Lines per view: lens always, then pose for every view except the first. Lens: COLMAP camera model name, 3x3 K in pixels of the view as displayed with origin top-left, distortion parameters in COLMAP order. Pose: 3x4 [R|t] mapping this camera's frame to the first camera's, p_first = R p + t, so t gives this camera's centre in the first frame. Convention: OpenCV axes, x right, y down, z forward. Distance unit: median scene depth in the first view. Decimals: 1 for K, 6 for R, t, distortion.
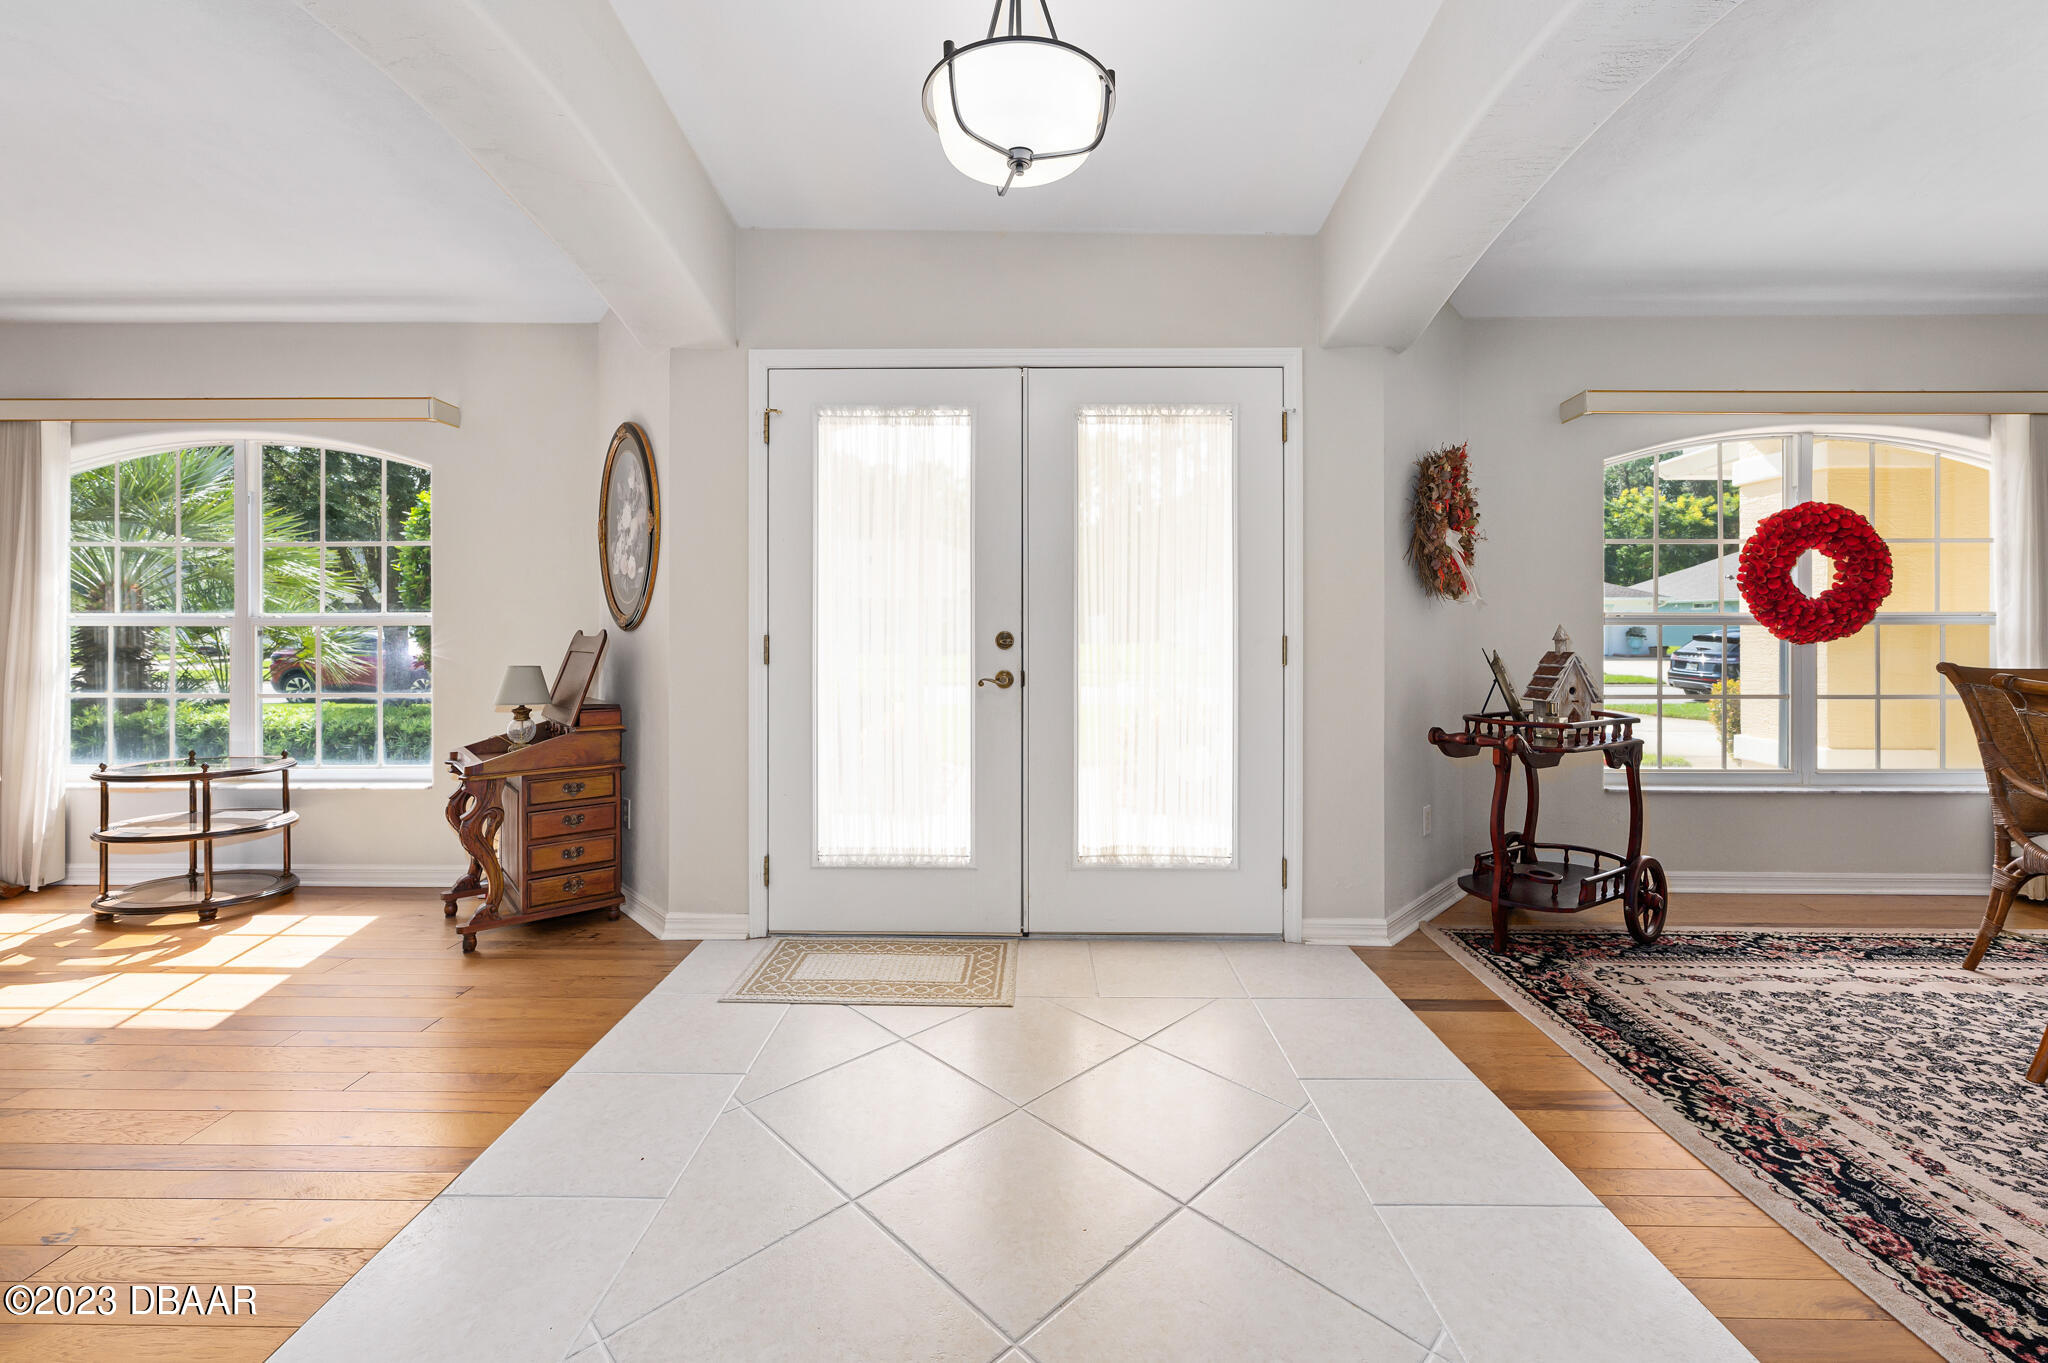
lens RADIAL K [[842.1, 0, 1023.0], [0, 842.1, 664.9], [0, 0, 1]] dist [0.006495, -0.000639]
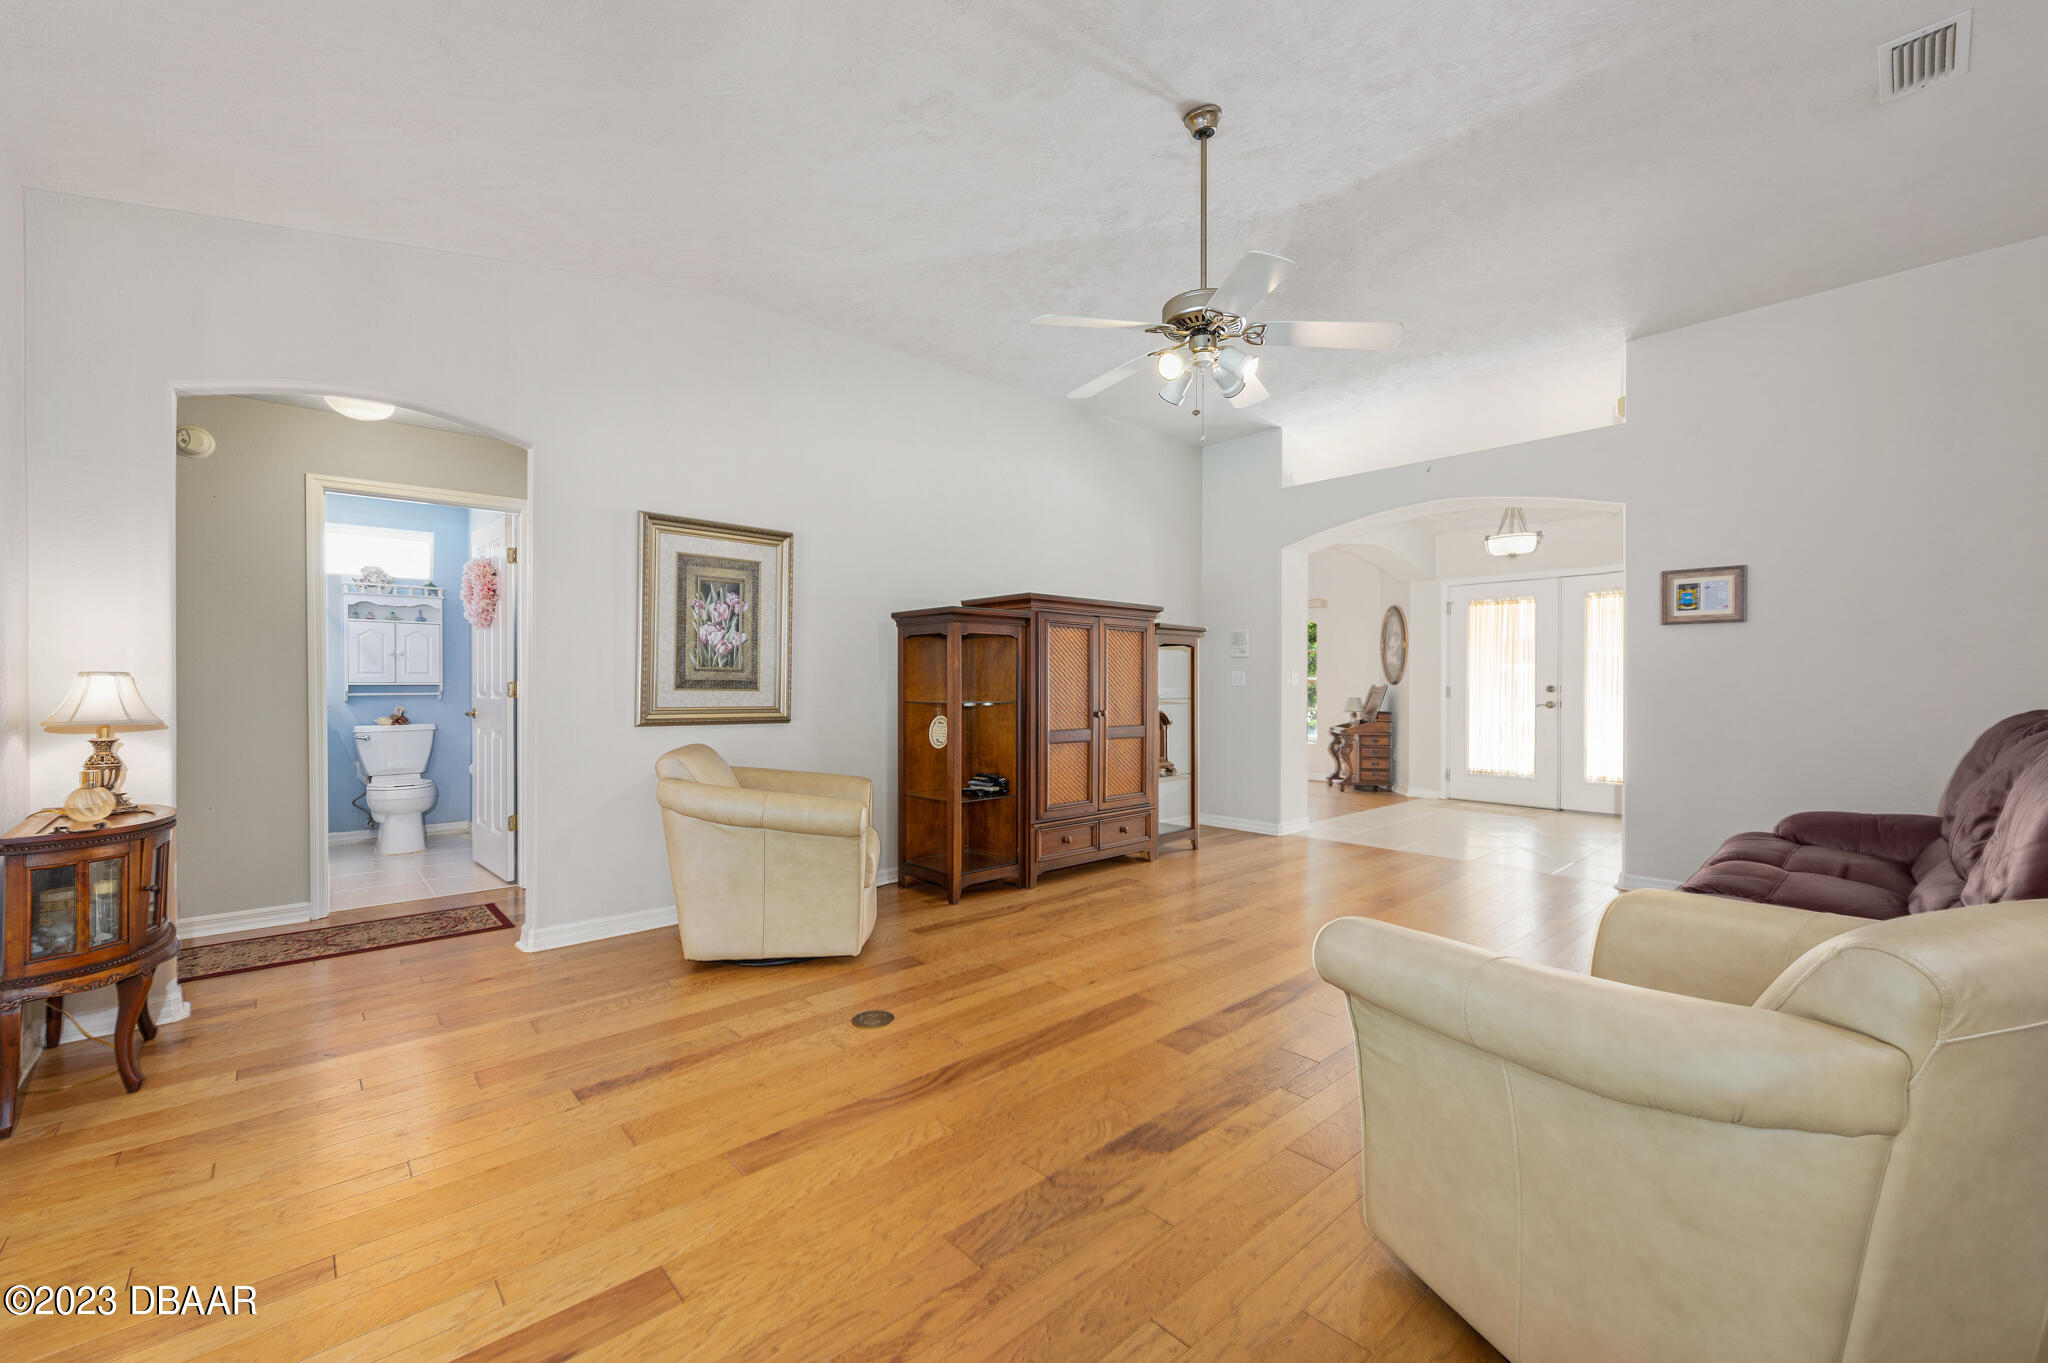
lens RADIAL K [[842.1, 0, 1014.0], [0, 842.1, 689.3], [0, 0, 1]] dist [0.006495, -0.000639]
pose [[0.690269, 0.001524, -0.723551, 0.639781], [-0.007065, 0.999964, -0.004633, -0.005456], [0.723519, 0.008310, 0.690255, -1.728649]]
